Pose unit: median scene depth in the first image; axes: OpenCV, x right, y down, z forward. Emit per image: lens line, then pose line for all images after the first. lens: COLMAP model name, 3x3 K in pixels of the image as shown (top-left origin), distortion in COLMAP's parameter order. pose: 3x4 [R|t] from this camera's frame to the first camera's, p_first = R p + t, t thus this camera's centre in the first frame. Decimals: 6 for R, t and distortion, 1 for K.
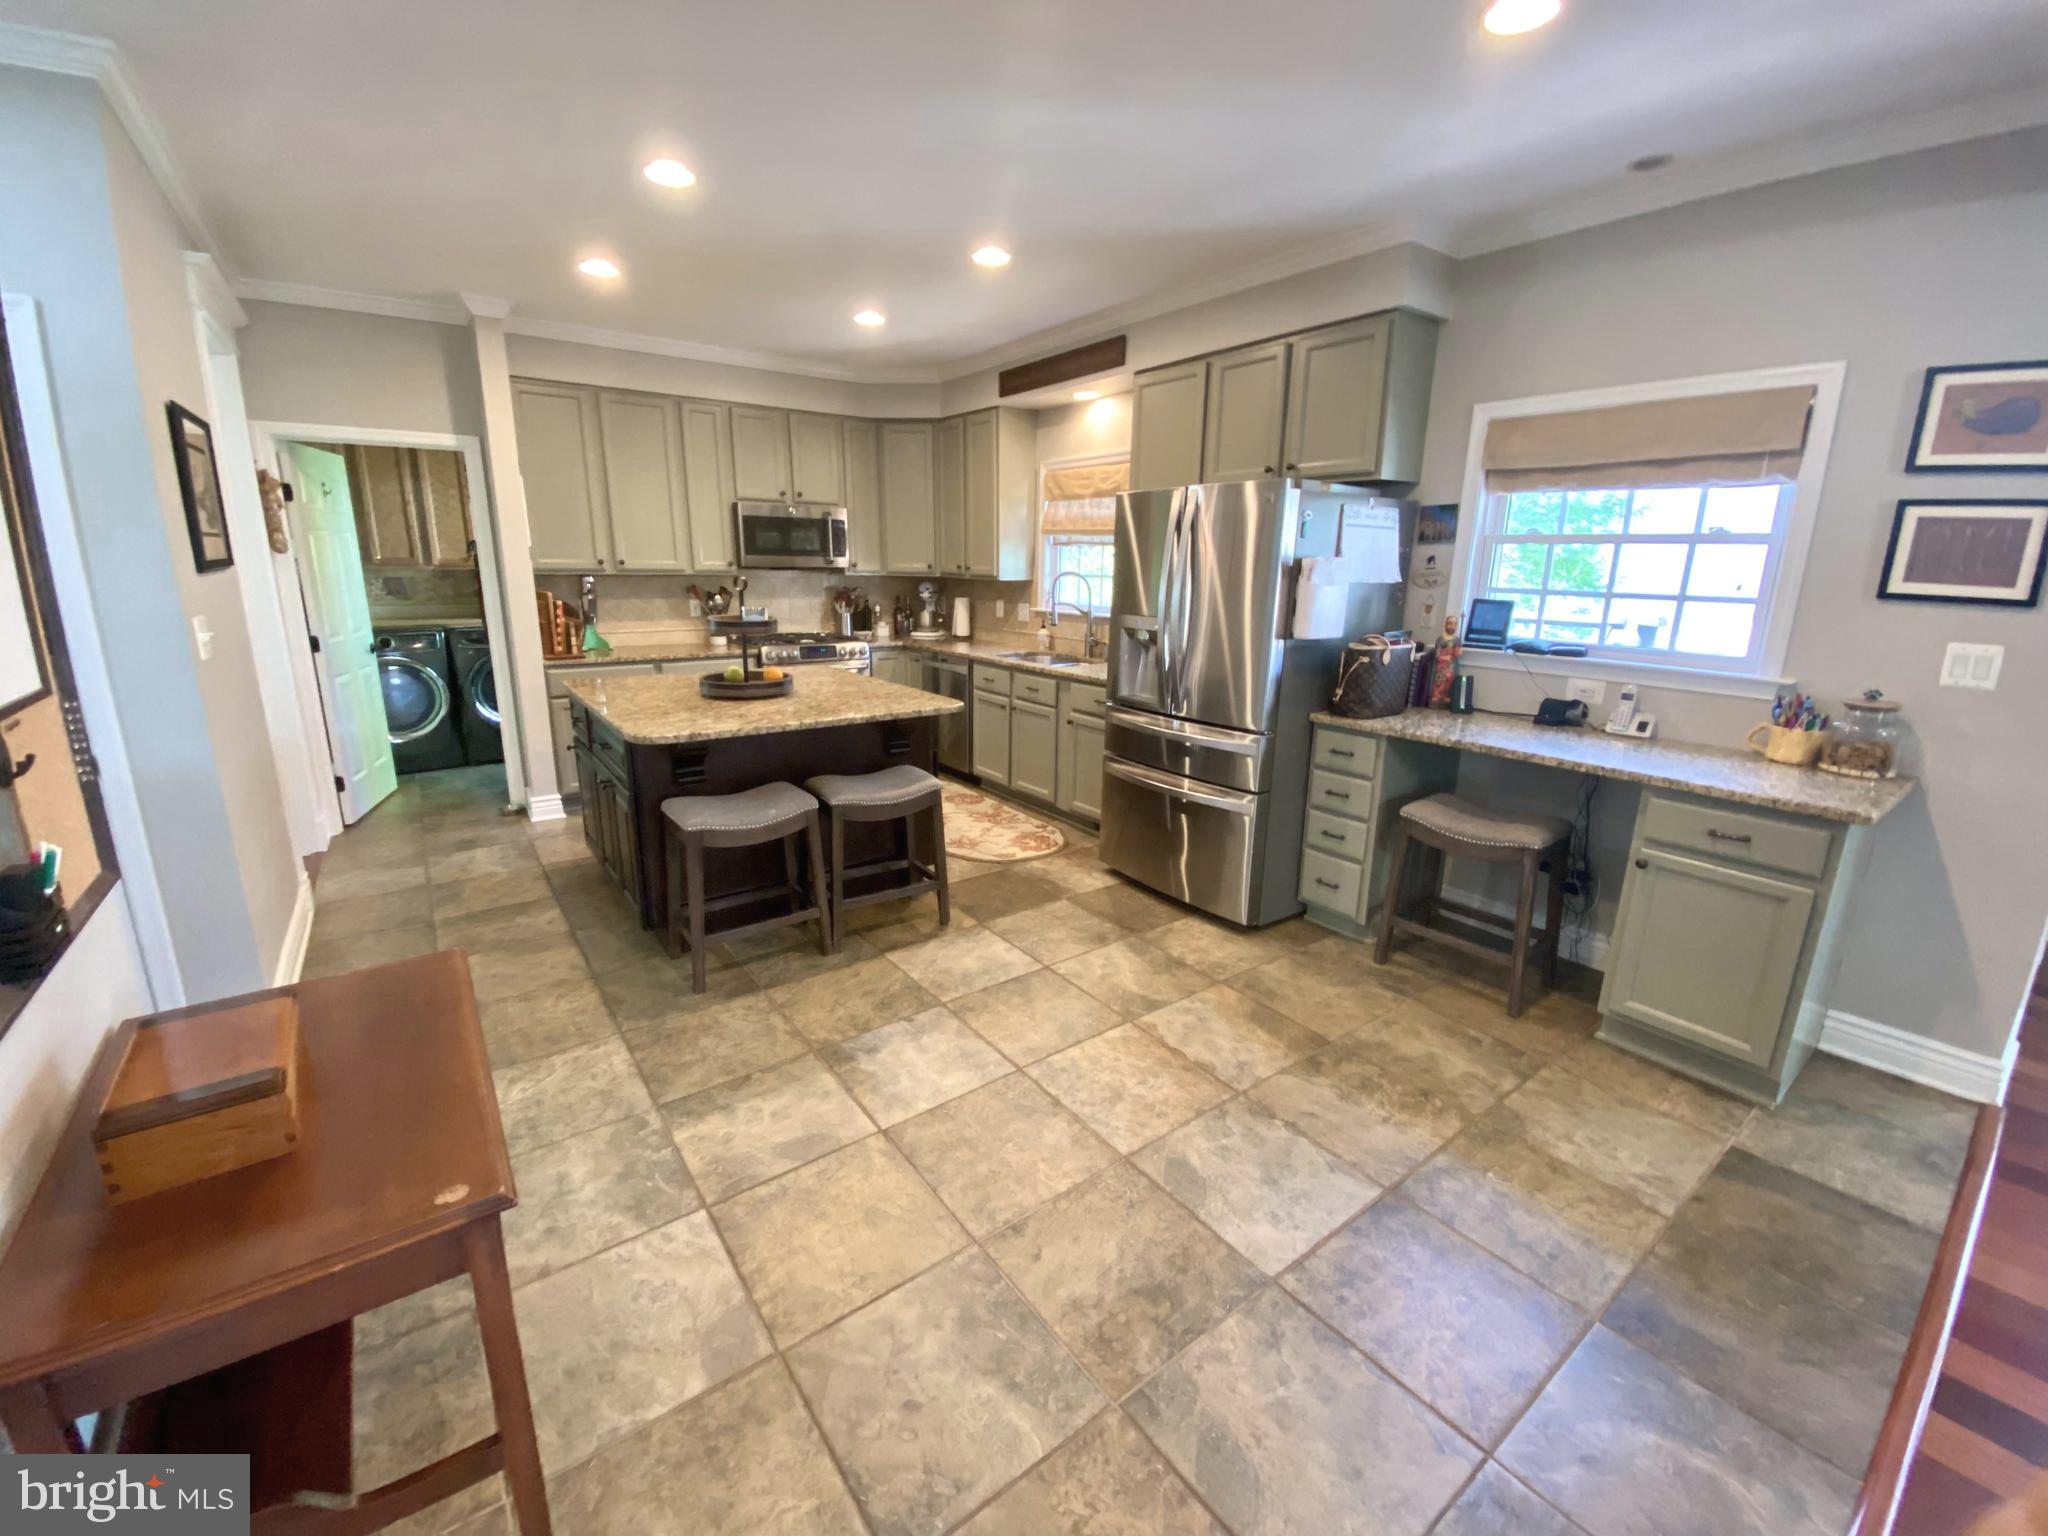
lens RADIAL K [[842.3, 0, 1022.0], [0, 842.3, 769.2], [0, 0, 1]] dist [-0.012942, -0.006231]
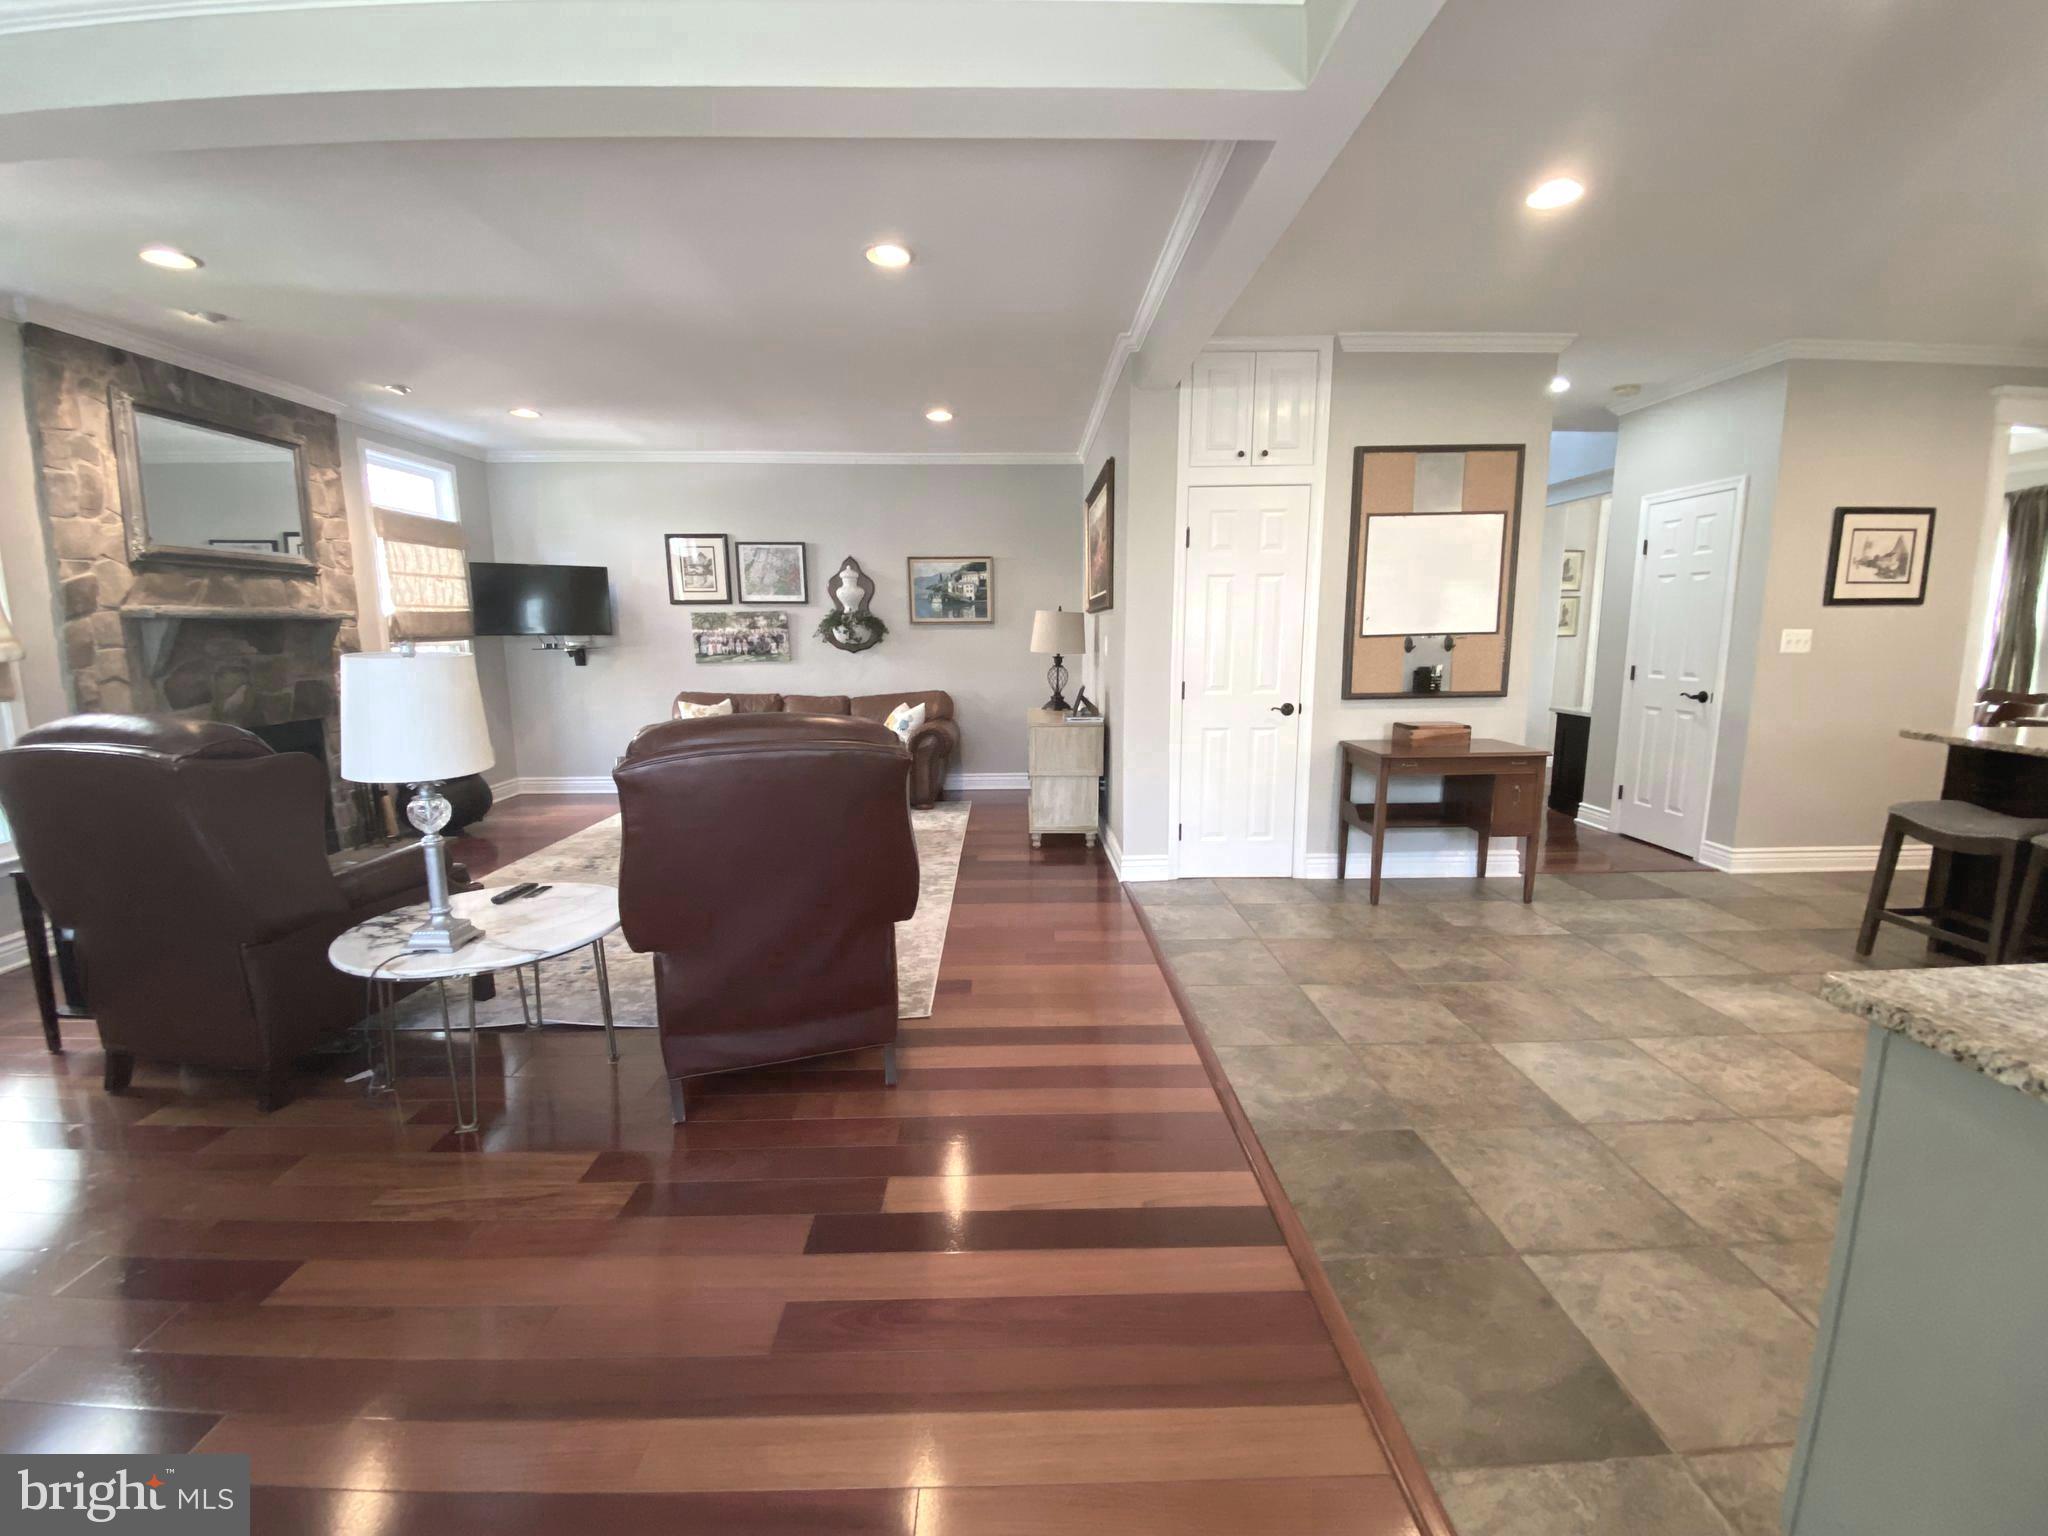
lens RADIAL K [[842.3, 0, 1020.8], [0, 842.3, 757.3], [0, 0, 1]] dist [-0.012942, -0.006231]
pose [[-0.586751, 0.120637, -0.800731, 1.644621], [-0.179351, 0.944921, 0.273783, -0.137499], [0.789656, 0.304255, -0.532797, 0.805558]]
